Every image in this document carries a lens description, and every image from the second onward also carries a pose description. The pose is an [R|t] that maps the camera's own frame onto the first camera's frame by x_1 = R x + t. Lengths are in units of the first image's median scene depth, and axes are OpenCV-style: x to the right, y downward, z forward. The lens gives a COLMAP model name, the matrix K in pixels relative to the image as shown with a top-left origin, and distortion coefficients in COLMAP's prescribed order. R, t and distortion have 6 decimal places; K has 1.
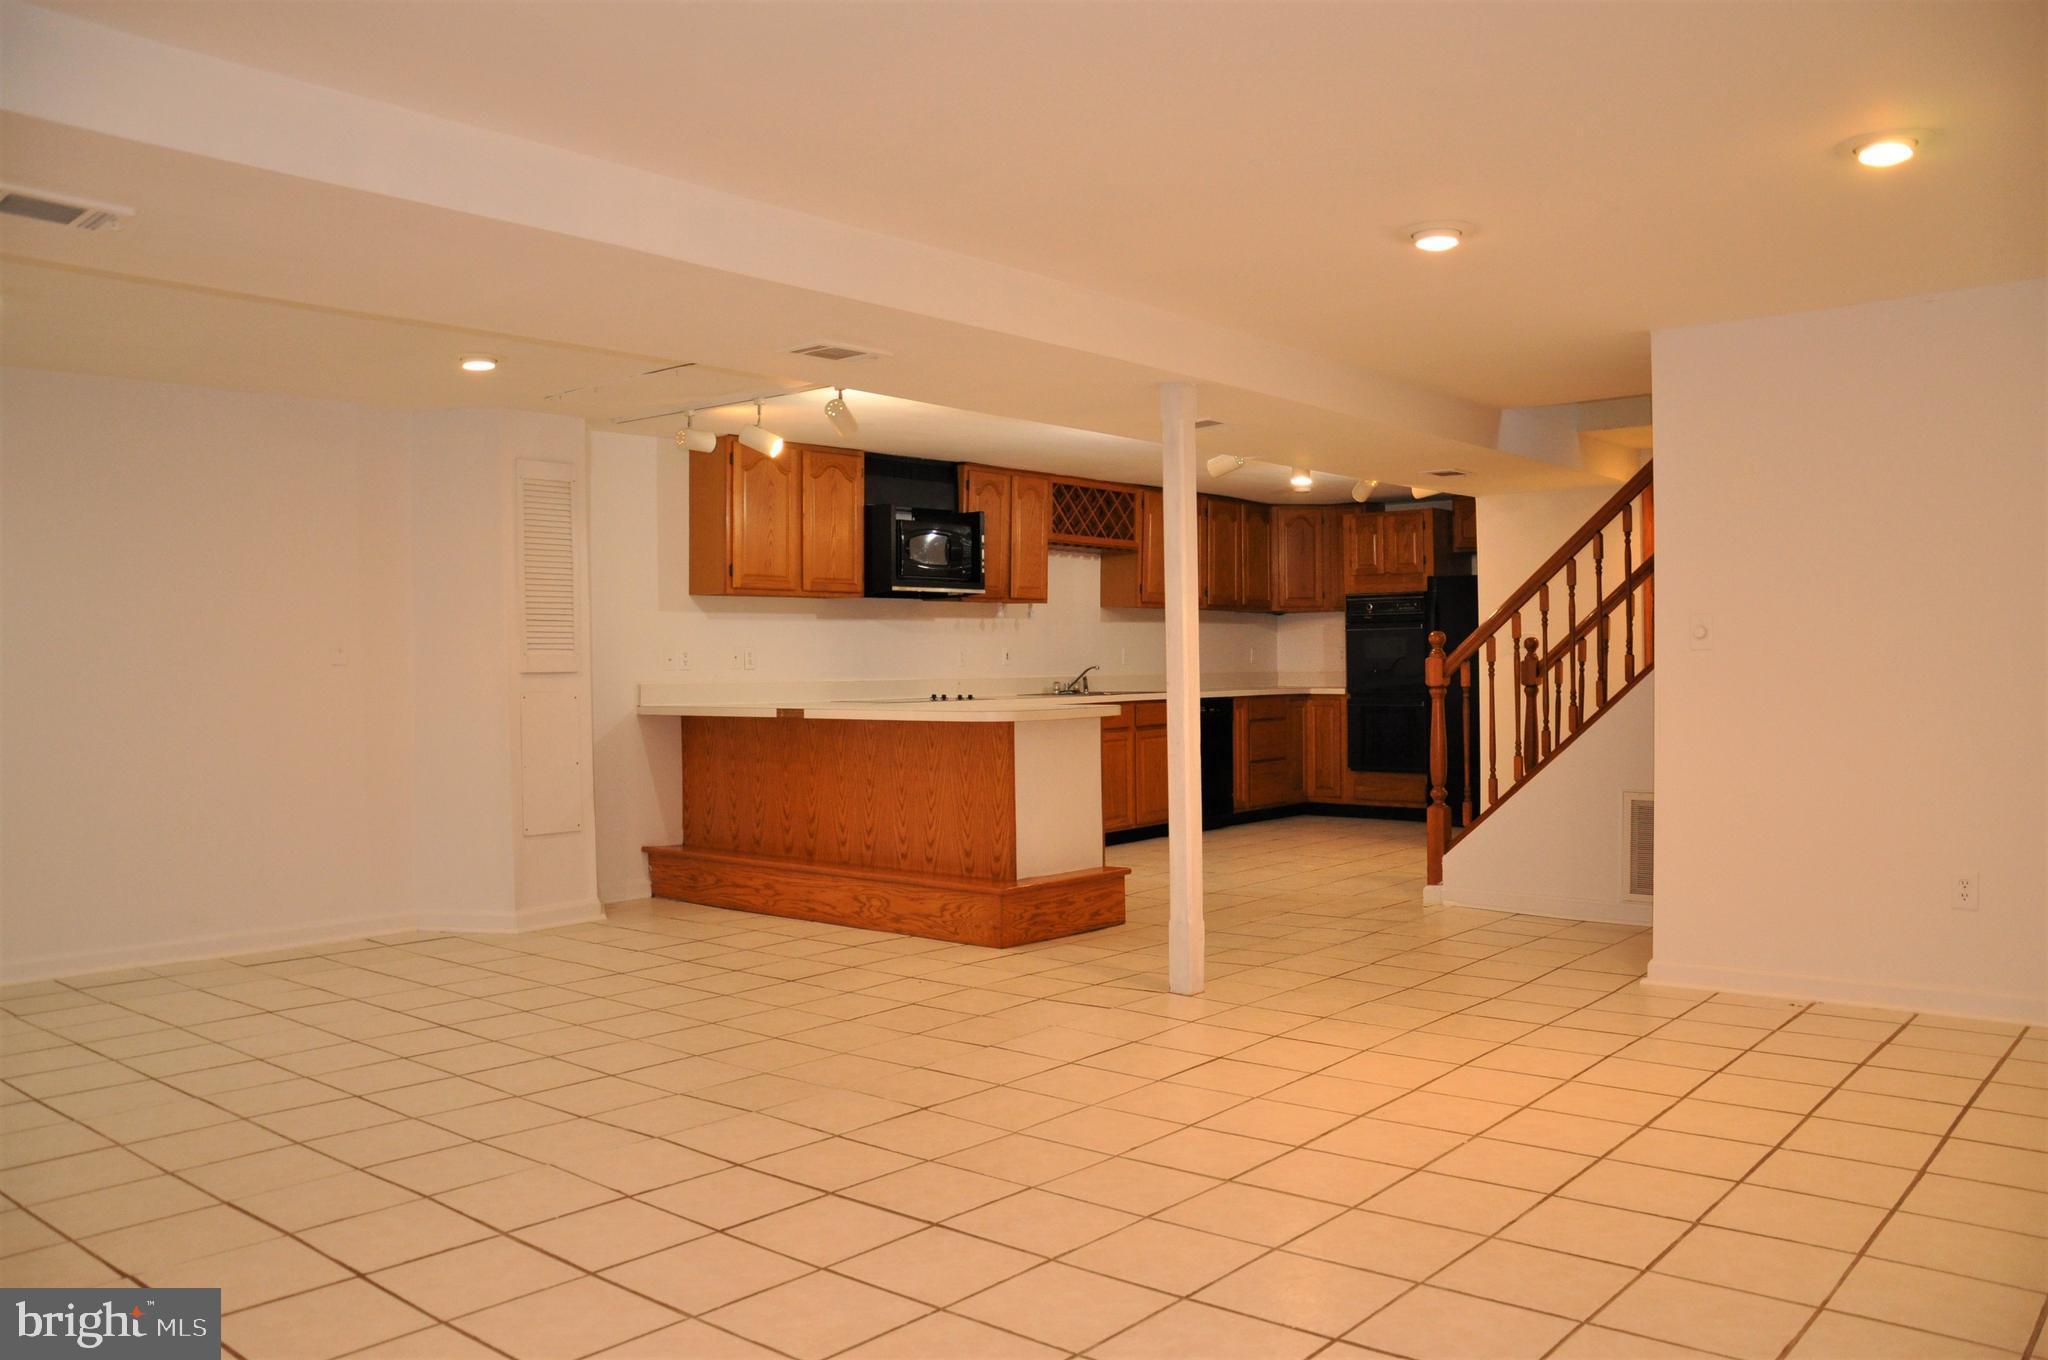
lens RADIAL K [[1590.9, 0, 1010.9], [0, 1590.9, 690.7], [0, 0, 1]] dist [-0.174157, 0.149559]
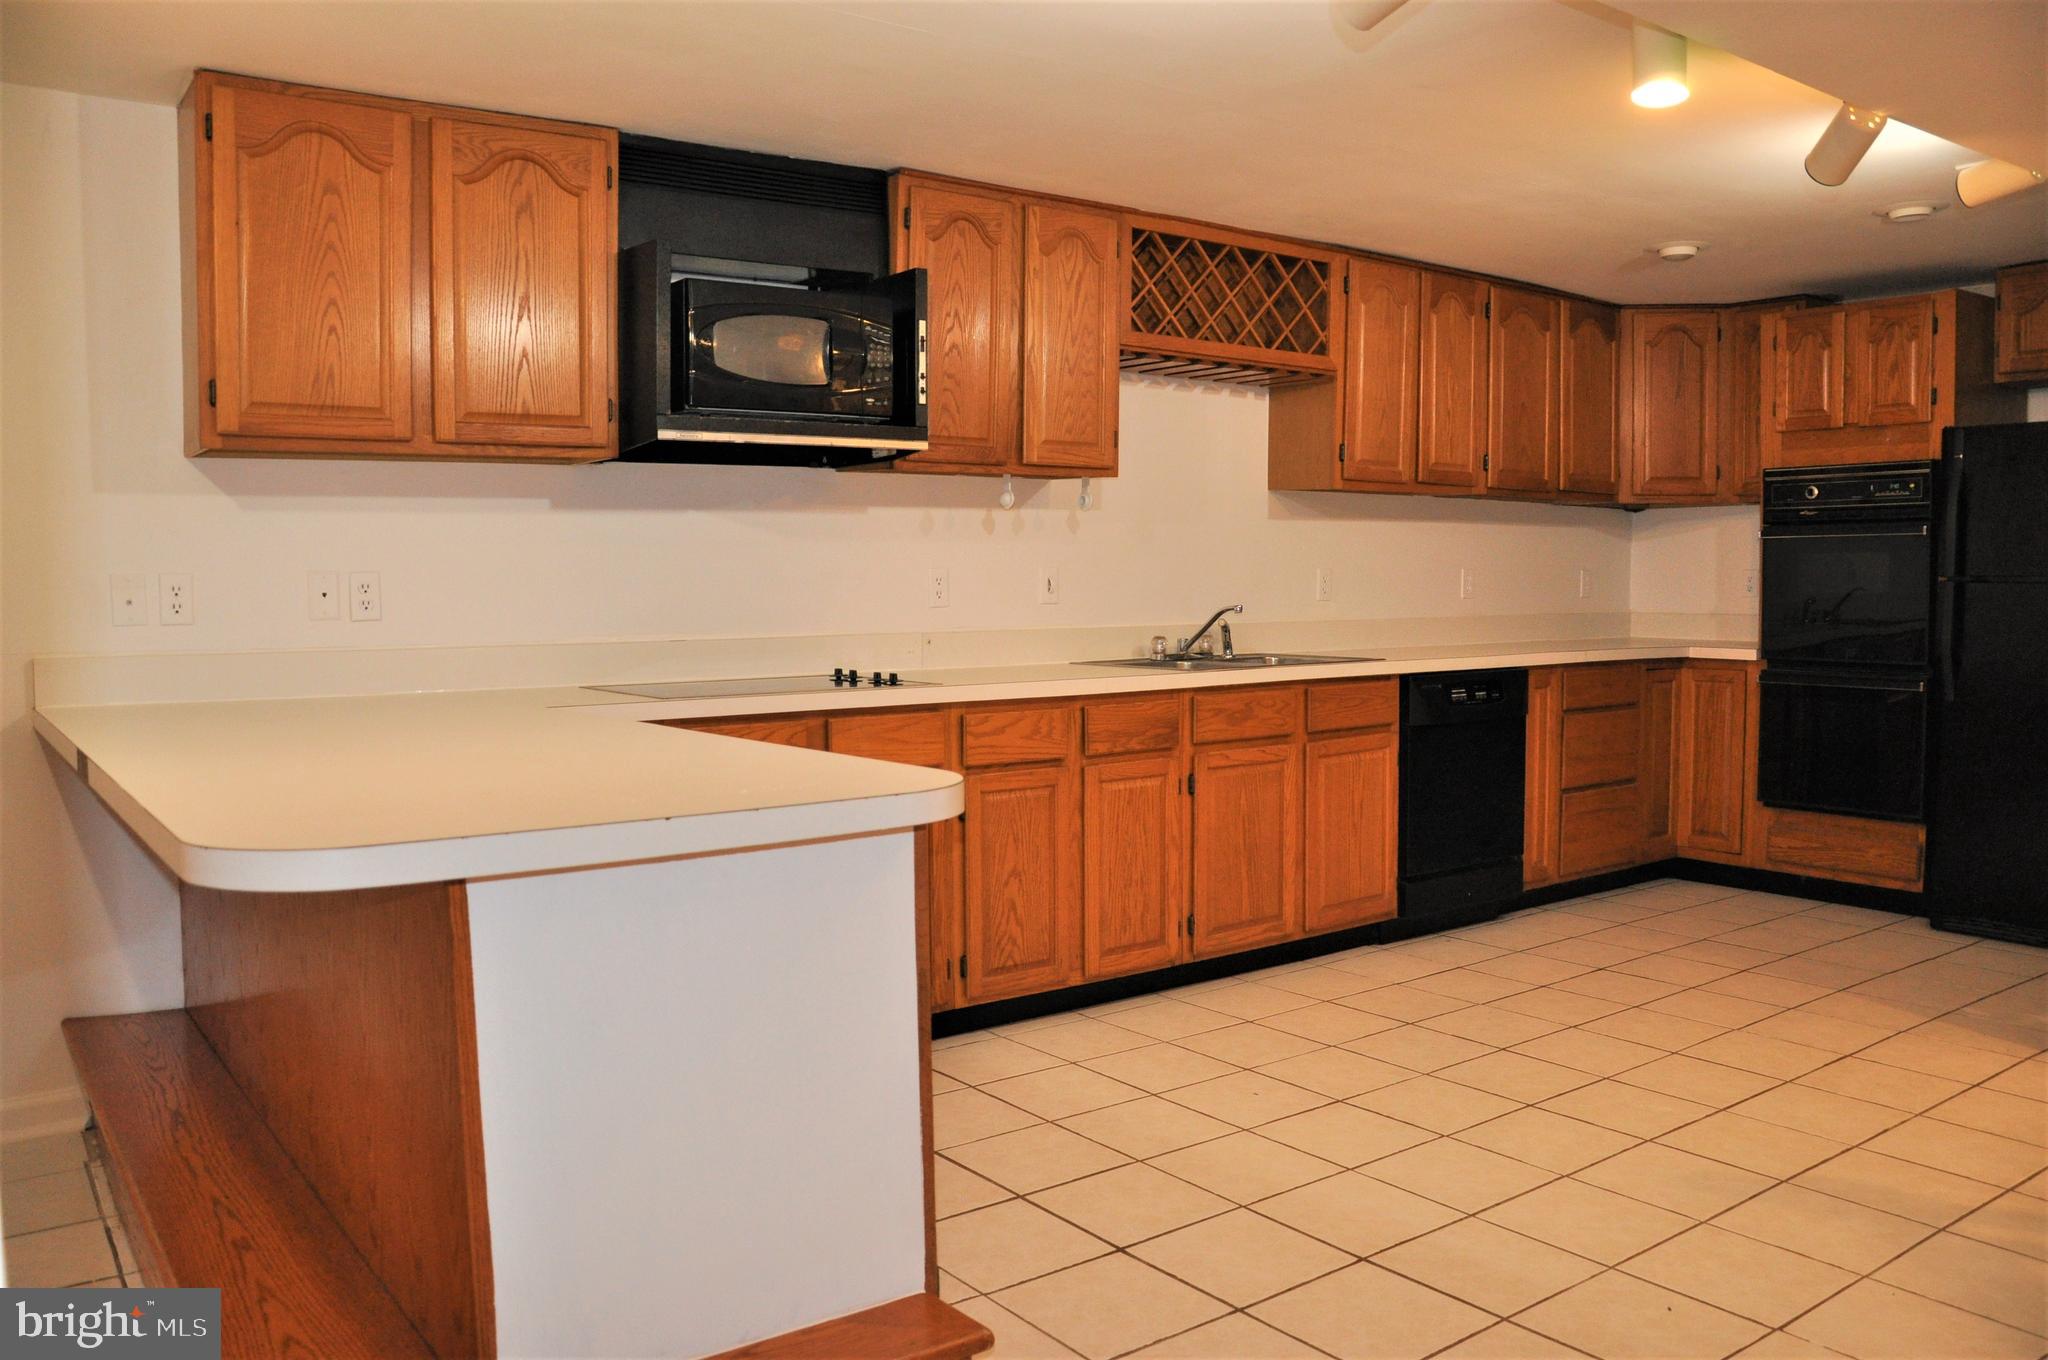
lens RADIAL K [[1590.9, 0, 1010.9], [0, 1590.9, 690.7], [0, 0, 1]] dist [-0.174157, 0.149559]
pose [[0.973285, 0.020155, -0.228716, 0.098225], [-0.007531, 0.998406, 0.055932, -0.016127], [0.229479, -0.052716, 0.971885, 0.499173]]
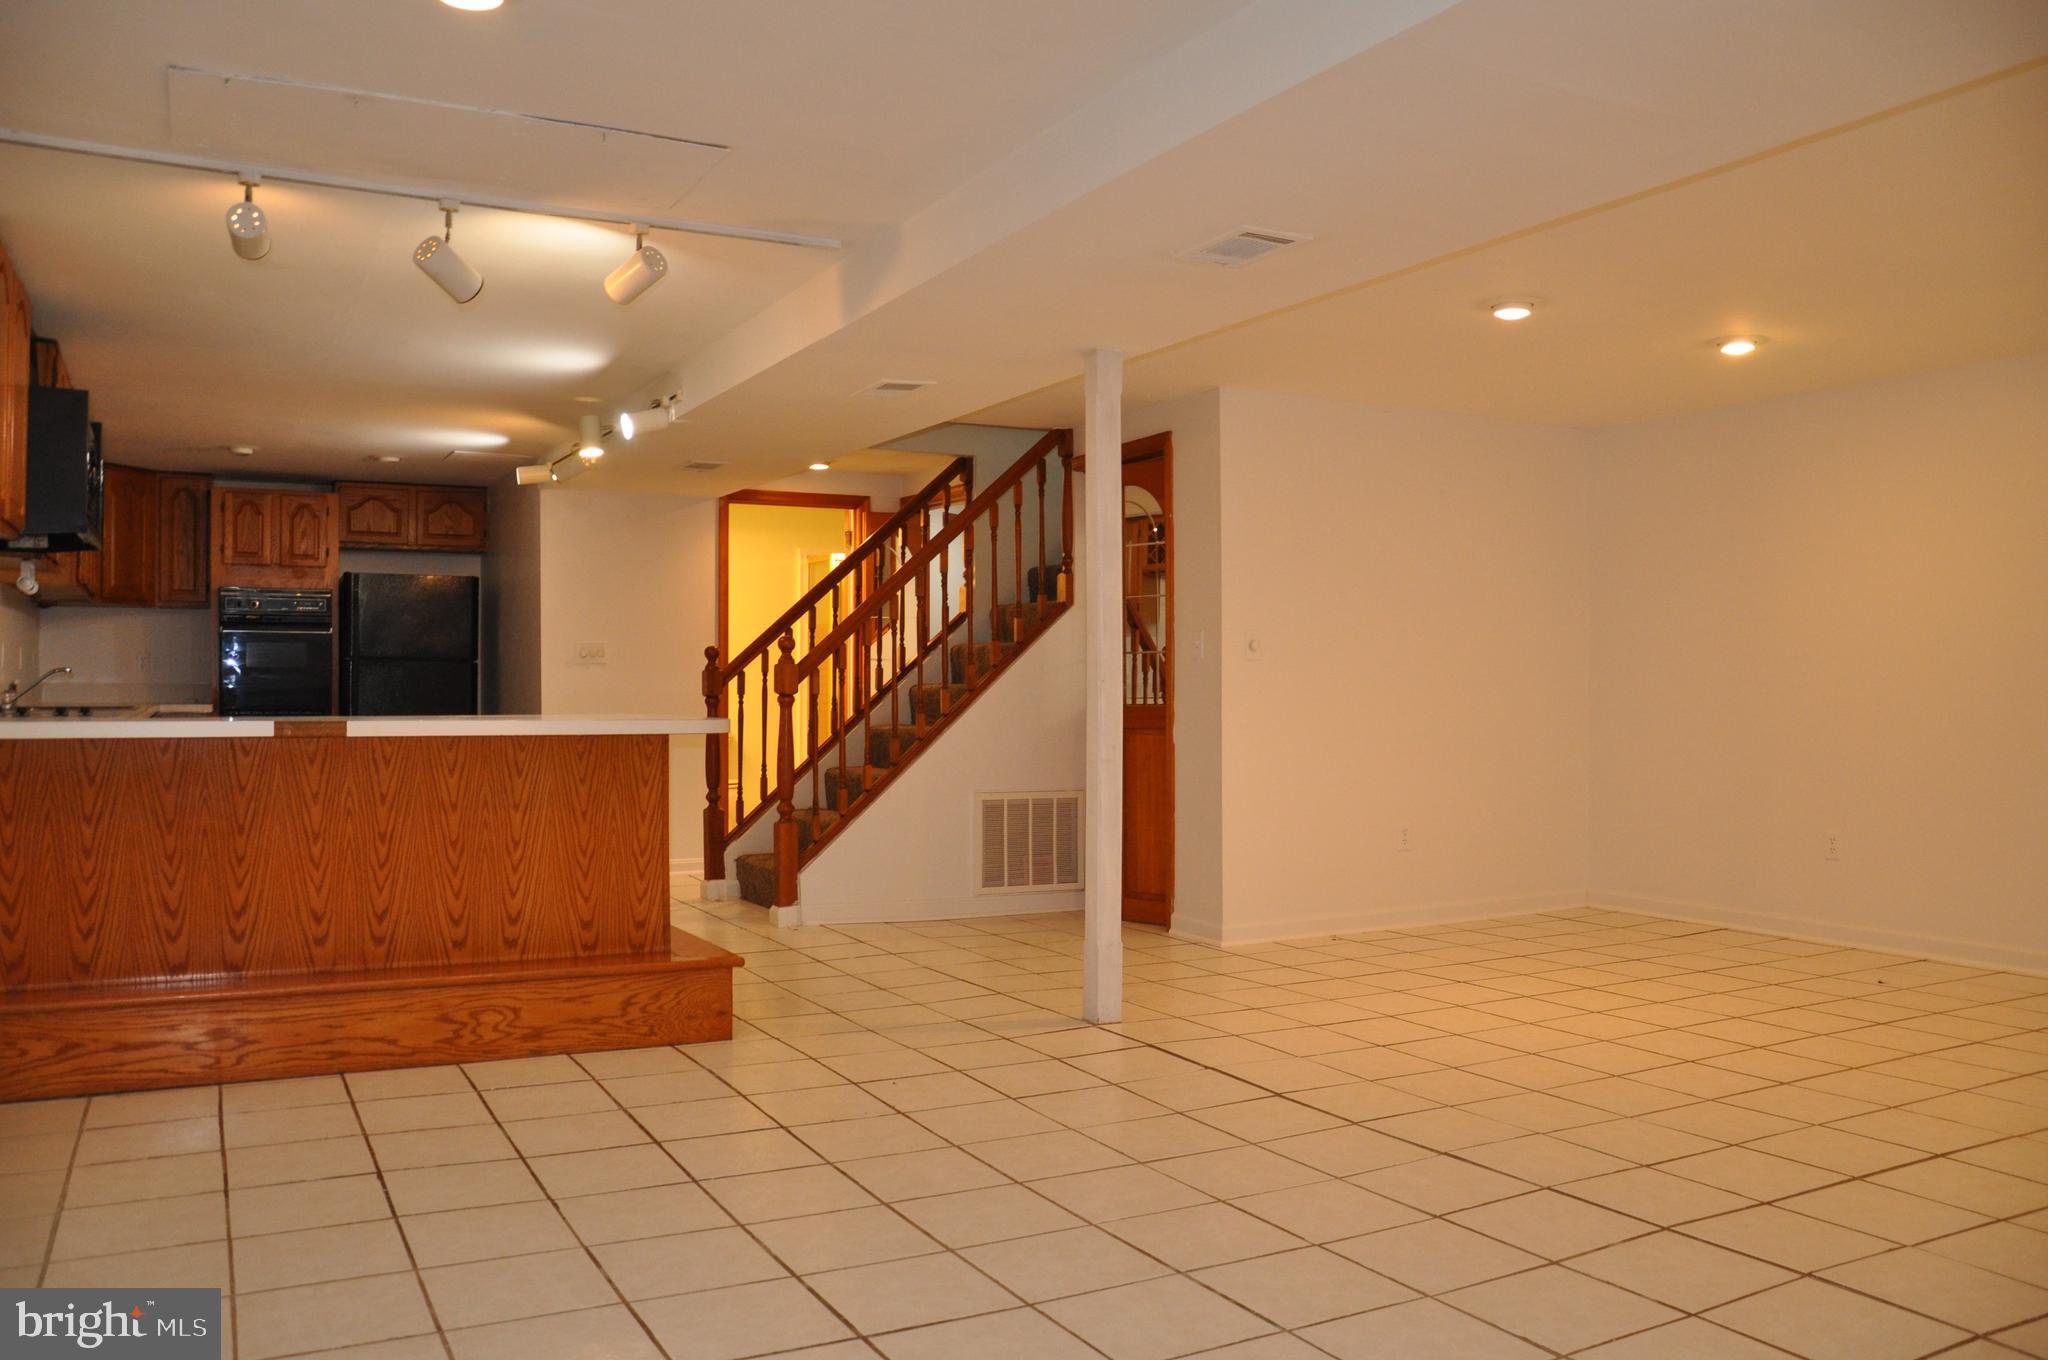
lens RADIAL K [[1590.9, 0, 1010.9], [0, 1590.9, 690.7], [0, 0, 1]] dist [-0.174157, 0.149559]
pose [[0.367412, 0.011496, 0.929987, -0.403313], [0.007364, 0.999856, -0.015269, 0.007380], [-0.930029, 0.012459, 0.367274, 0.379464]]
